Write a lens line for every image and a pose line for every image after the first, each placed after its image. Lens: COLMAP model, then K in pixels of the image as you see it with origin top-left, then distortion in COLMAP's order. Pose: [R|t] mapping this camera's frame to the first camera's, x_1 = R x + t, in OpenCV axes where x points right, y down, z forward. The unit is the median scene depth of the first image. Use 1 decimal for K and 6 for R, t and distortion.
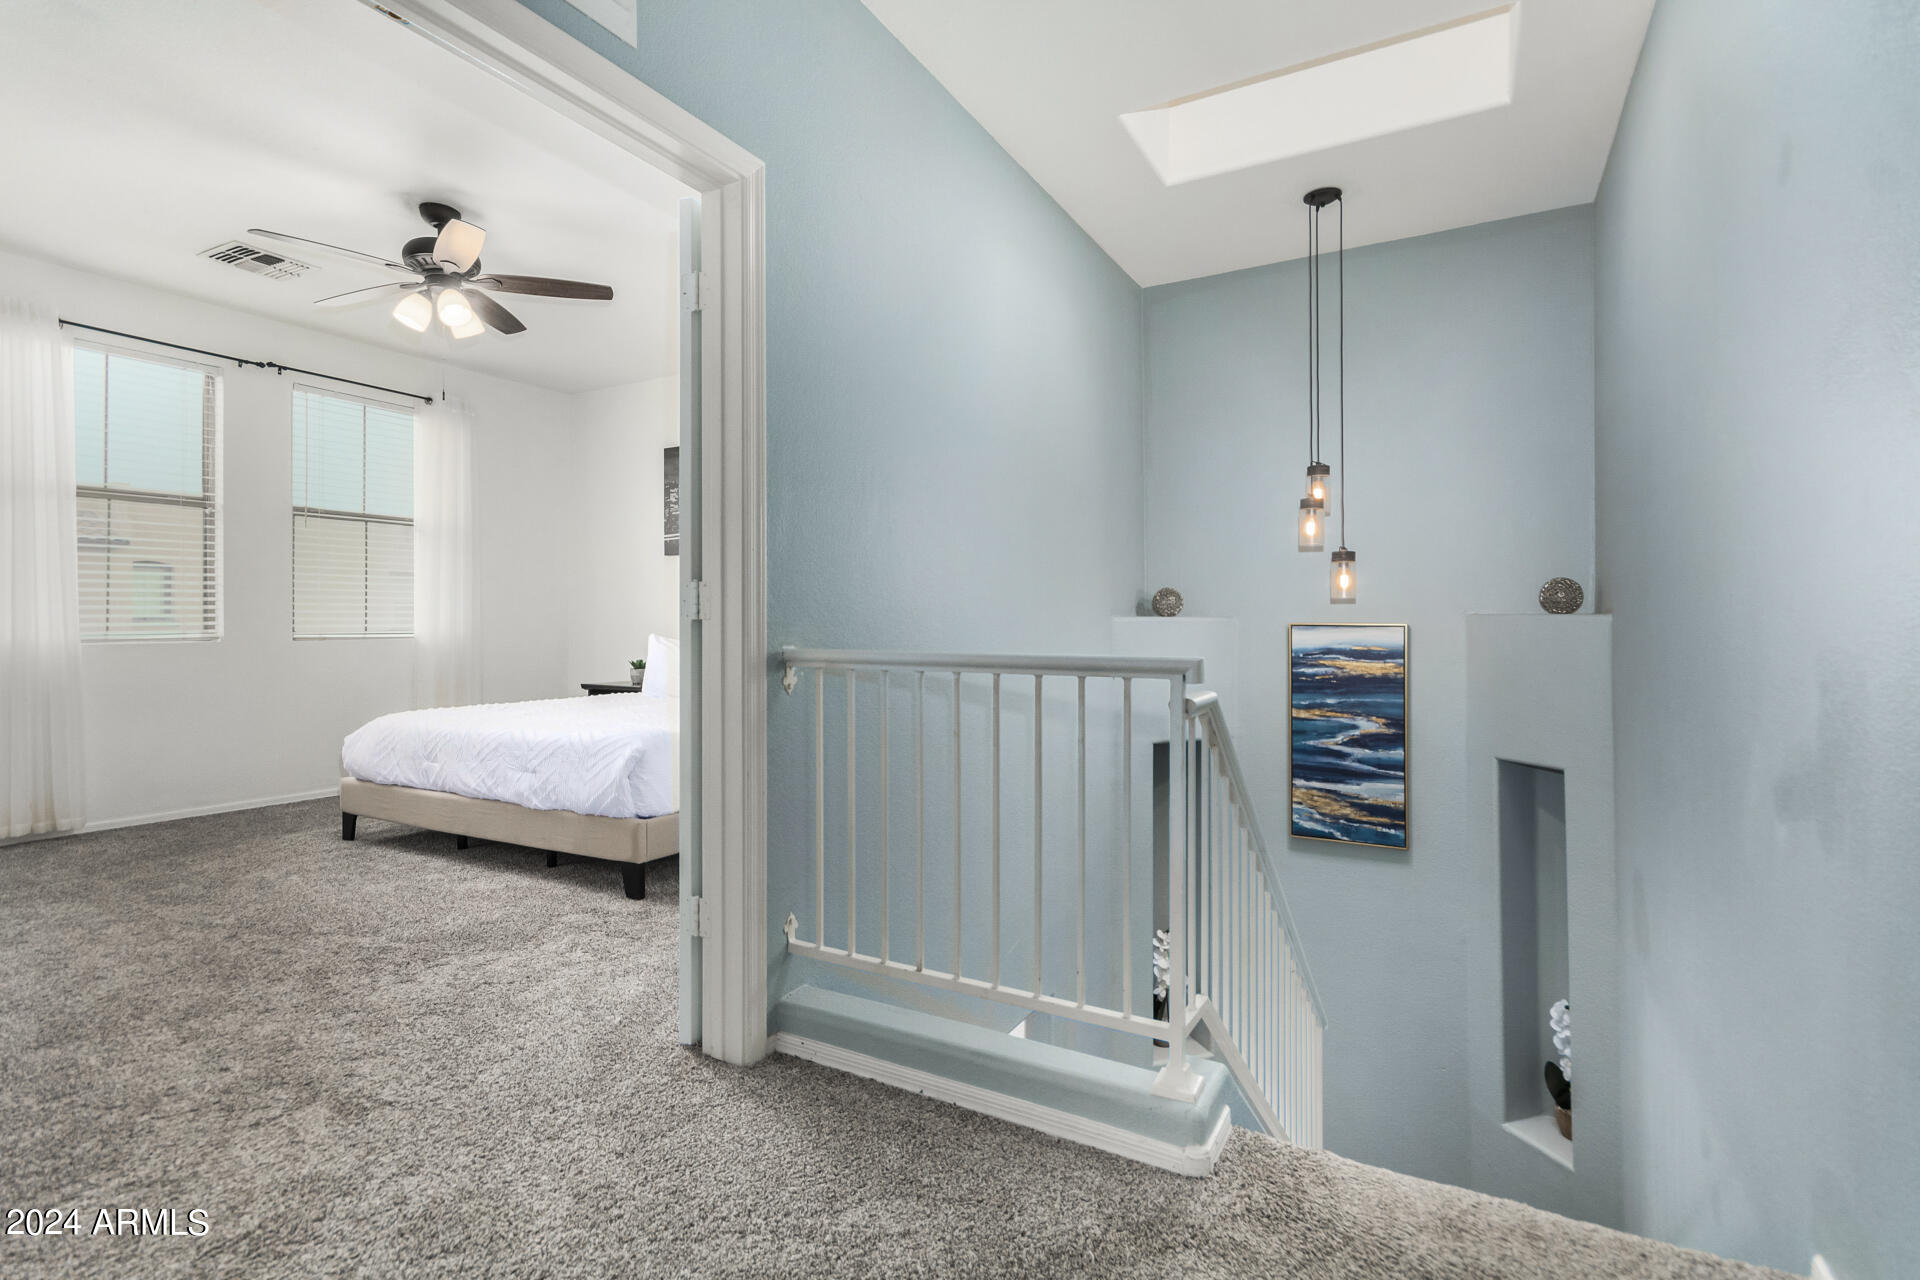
lens RADIAL K [[903.2, 0, 956.2], [0, 903.2, 620.3], [0, 0, 1]] dist [0.013690, -0.002085]
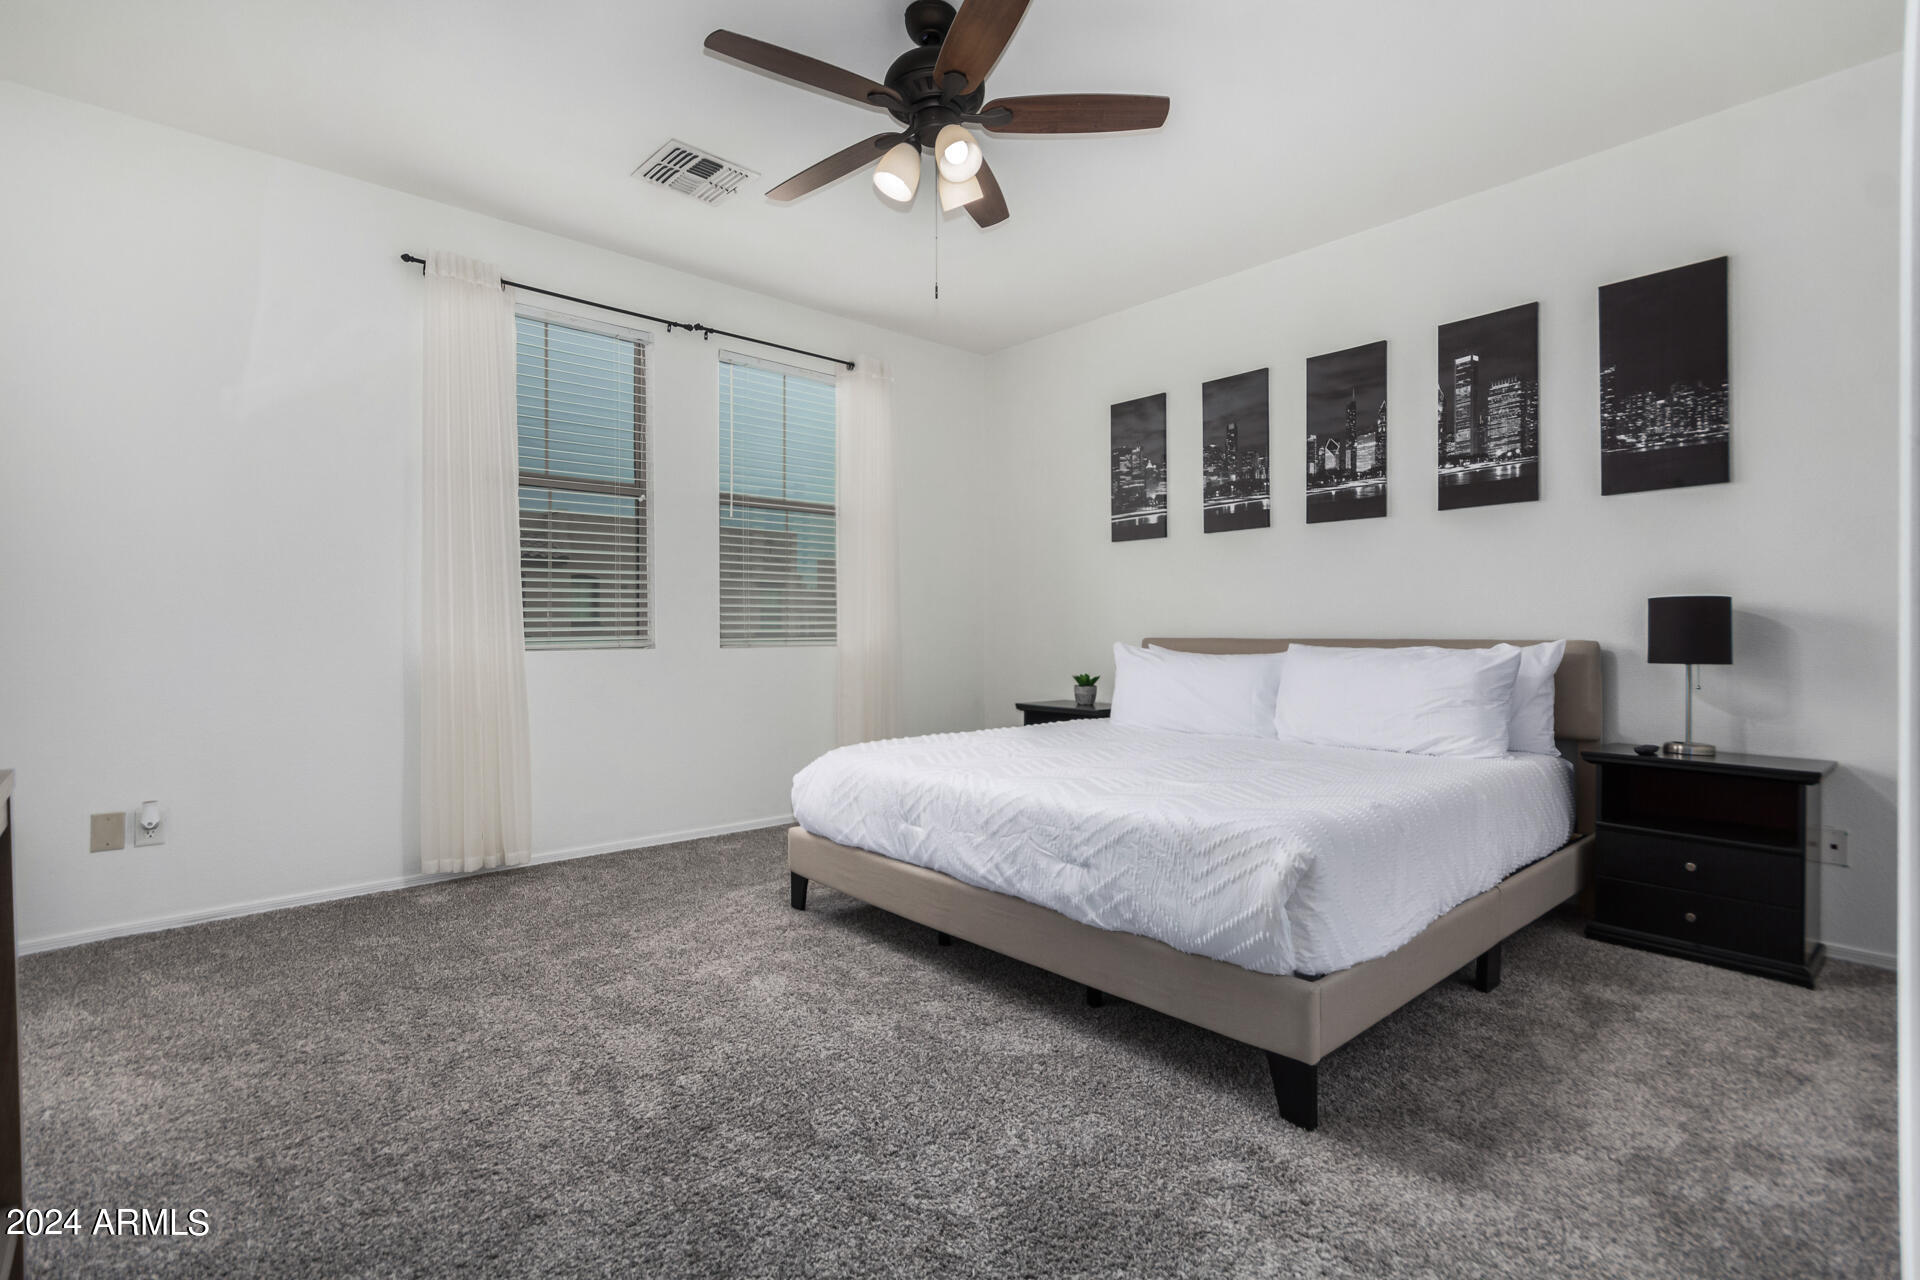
lens RADIAL K [[903.2, 0, 964.4], [0, 903.2, 641.5], [0, 0, 1]] dist [0.013690, -0.002085]
pose [[0.947736, 0.003889, -0.319033, -0.298743], [0.002107, 0.999828, 0.018446, 0.000194], [0.319050, -0.018154, 0.947564, 0.329101]]
